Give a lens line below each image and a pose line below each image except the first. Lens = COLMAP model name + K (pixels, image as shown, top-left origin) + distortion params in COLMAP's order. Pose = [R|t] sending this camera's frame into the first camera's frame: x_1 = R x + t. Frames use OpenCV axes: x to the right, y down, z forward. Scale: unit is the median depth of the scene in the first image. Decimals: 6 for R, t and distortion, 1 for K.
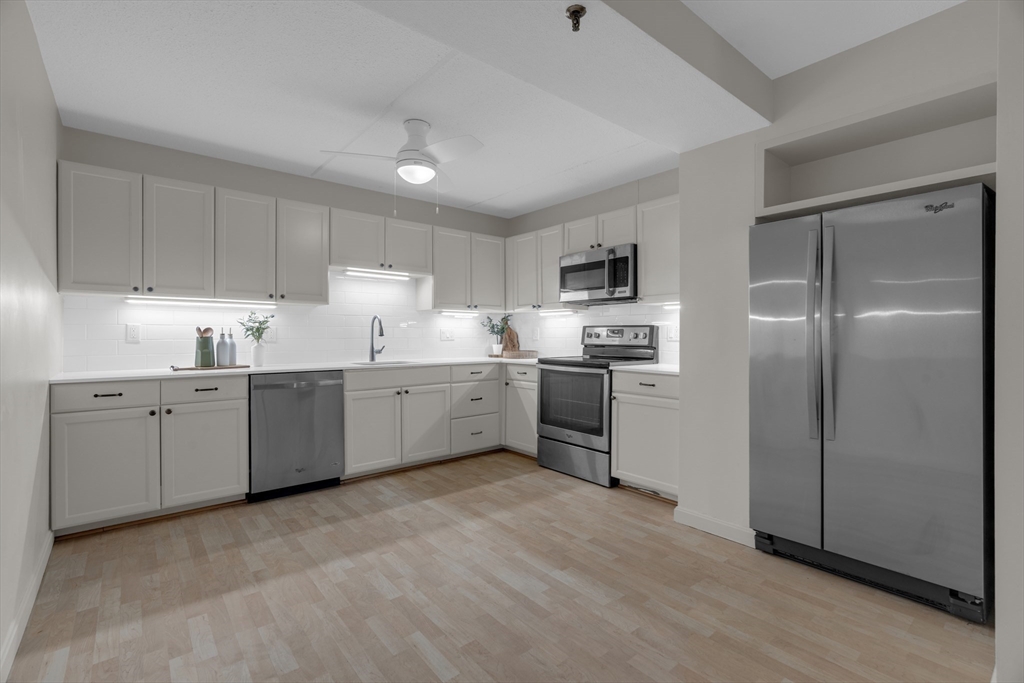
lens RADIAL K [[463.6, 0, 508.0], [0, 463.6, 336.9], [0, 0, 1]] dist [-0.002434, 0.001569]
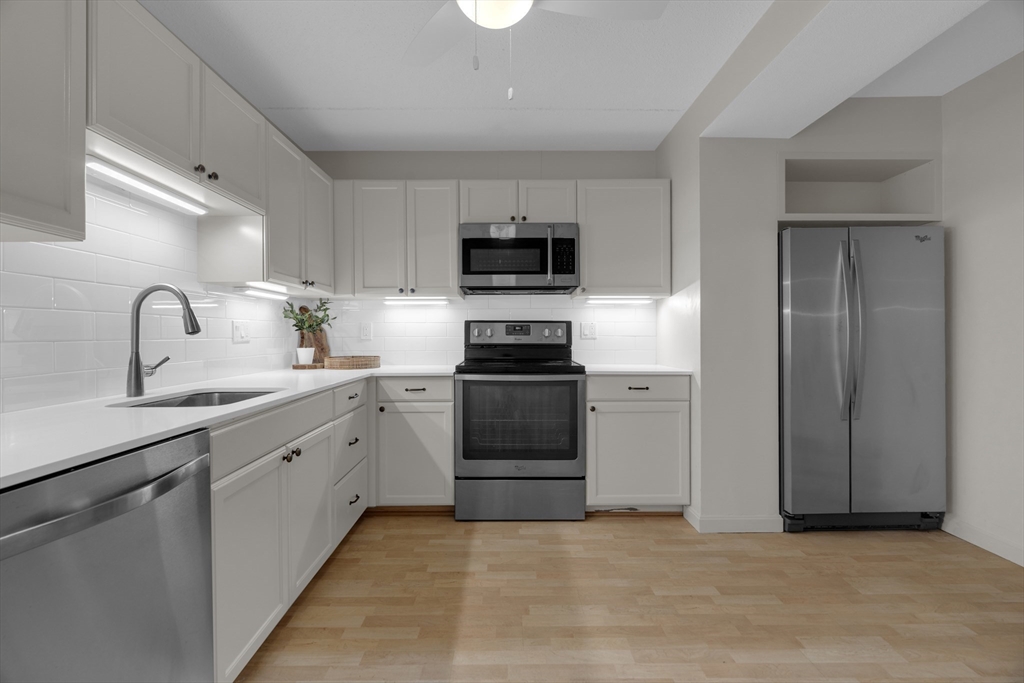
lens RADIAL K [[463.6, 0, 508.0], [0, 463.6, 336.9], [0, 0, 1]] dist [-0.002434, 0.001569]
pose [[0.625606, -0.004565, 0.780126, -0.500013], [0.004986, 0.999986, 0.001853, 0.002453], [-0.780123, 0.002730, 0.625620, 0.599680]]
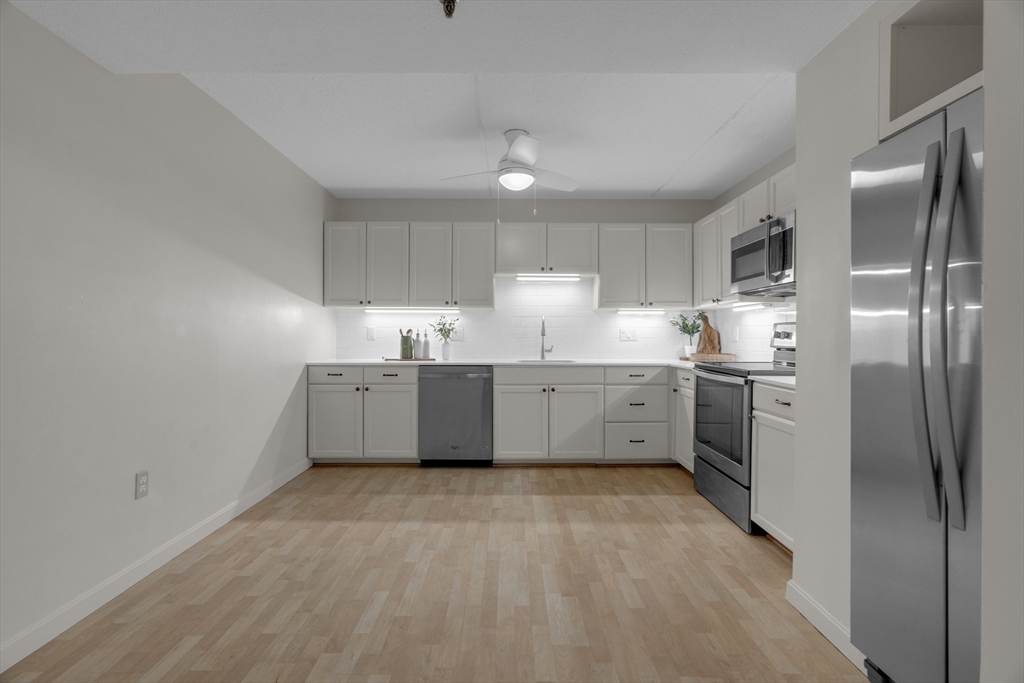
lens RADIAL K [[463.6, 0, 508.0], [0, 463.6, 336.9], [0, 0, 1]] dist [-0.002434, 0.001569]
pose [[0.769436, 0.002659, -0.638718, 0.402188], [-0.003873, 0.999992, -0.000503, 0.002018], [0.638712, 0.002861, 0.769441, 0.159027]]
